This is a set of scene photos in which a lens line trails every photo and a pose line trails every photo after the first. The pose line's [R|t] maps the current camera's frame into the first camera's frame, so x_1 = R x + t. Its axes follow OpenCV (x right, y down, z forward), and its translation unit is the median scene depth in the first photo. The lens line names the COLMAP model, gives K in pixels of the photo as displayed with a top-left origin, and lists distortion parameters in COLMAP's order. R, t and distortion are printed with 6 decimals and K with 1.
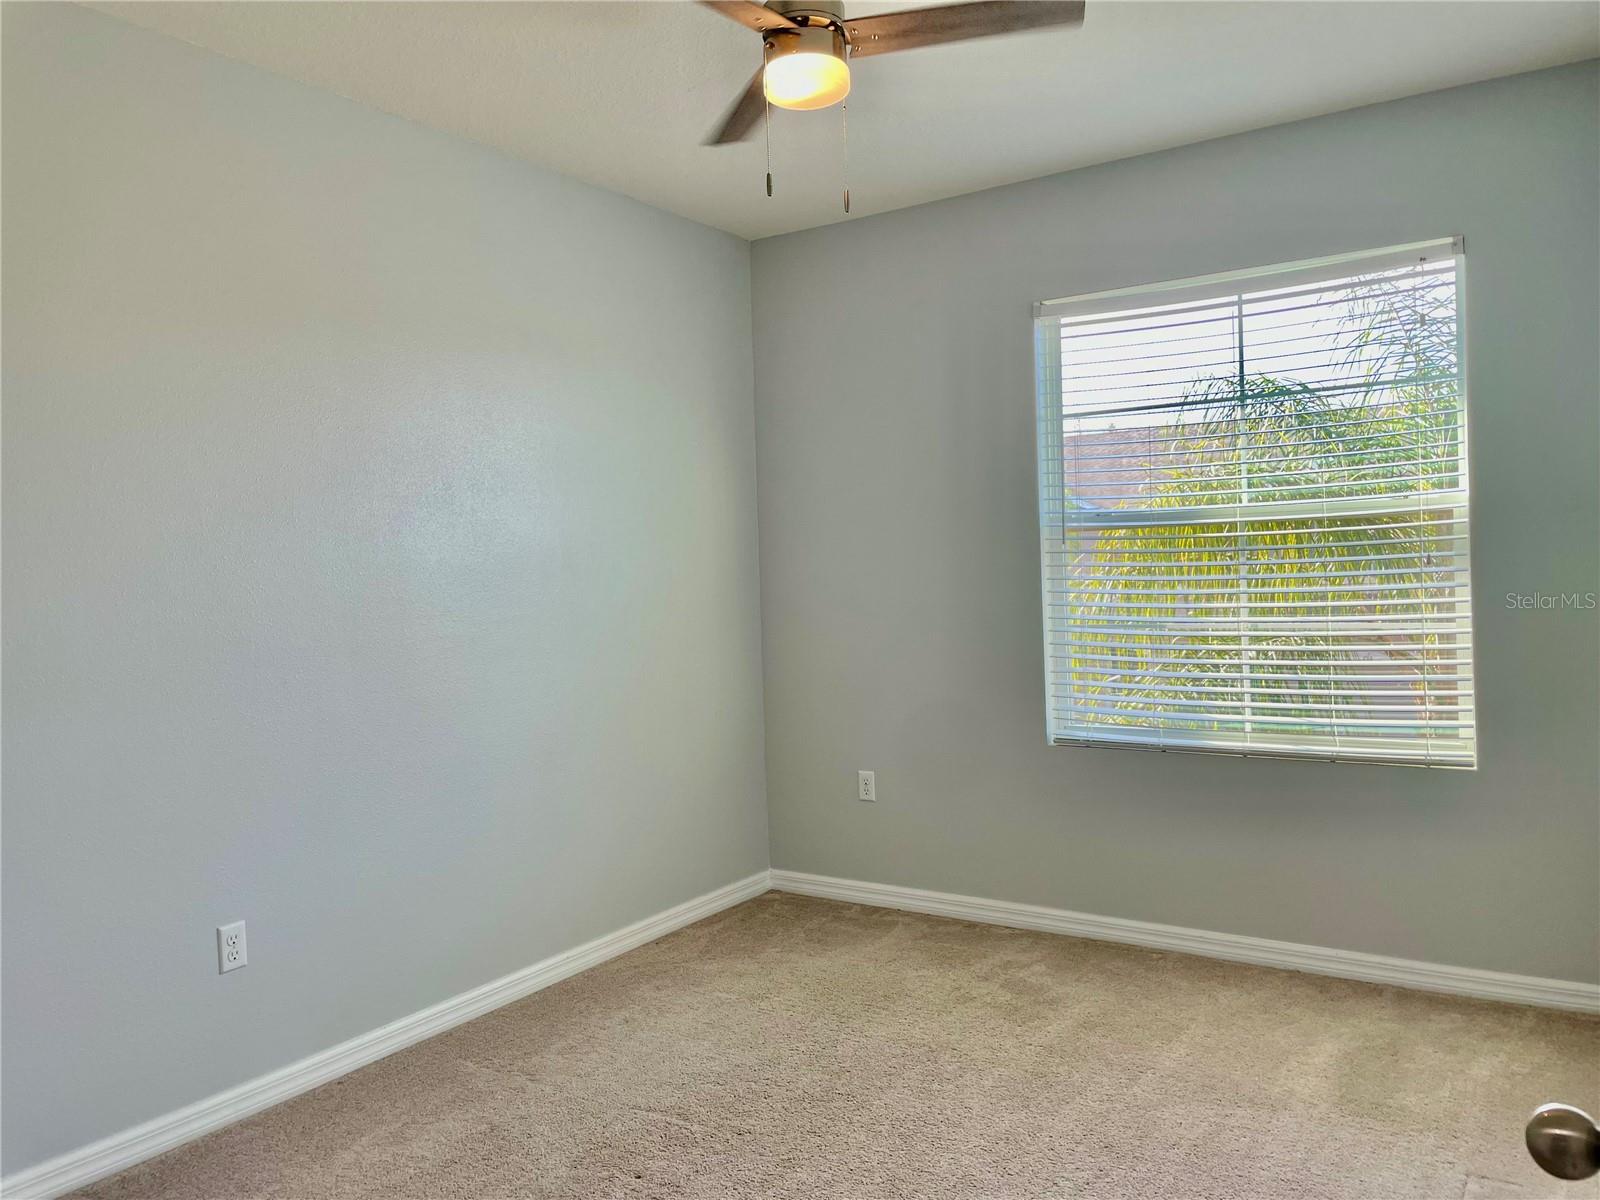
lens RADIAL K [[1286.0, 0, 693.1], [0, 1286.0, 607.2], [0, 0, 1]] dist [0.001607, -0.000824]
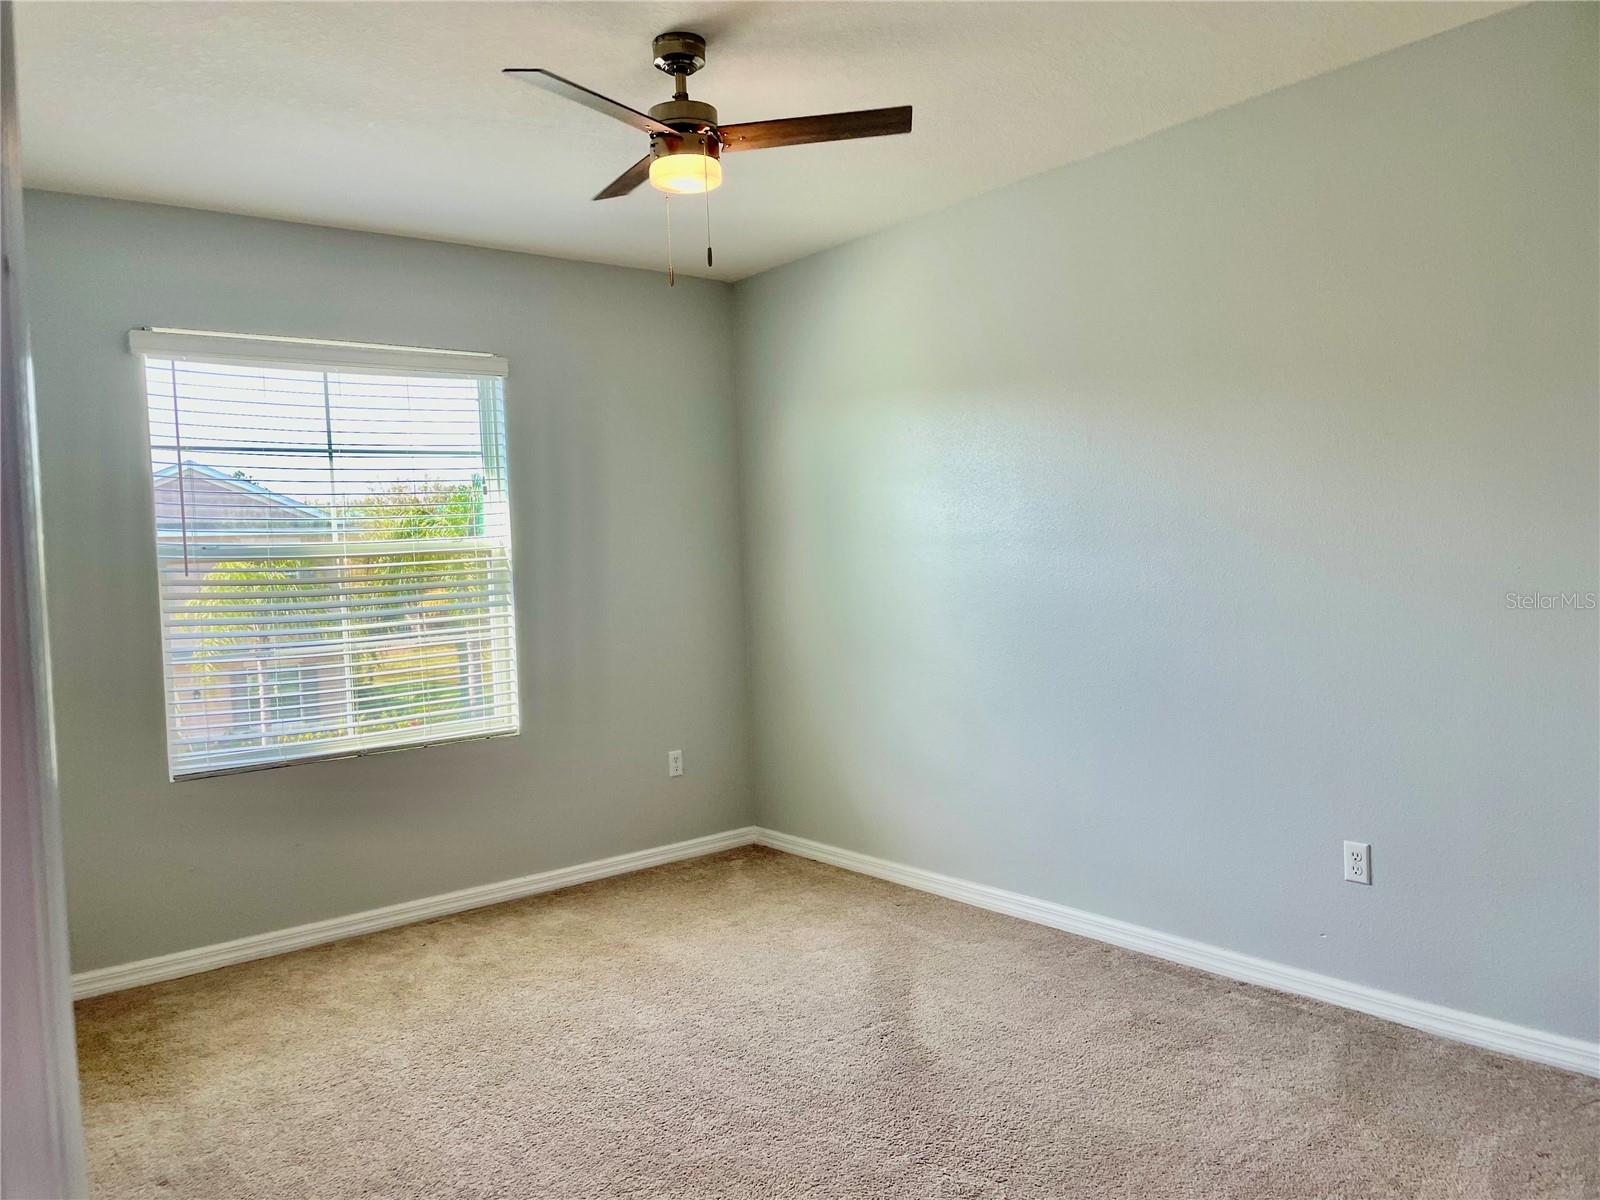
lens RADIAL K [[1286.0, 0, 693.1], [0, 1286.0, 607.2], [0, 0, 1]] dist [0.001607, -0.000824]
pose [[0.231270, -0.020602, 0.972671, -0.637437], [0.062736, 0.998011, 0.006222, -0.008236], [-0.970865, 0.059582, 0.232103, 0.427674]]
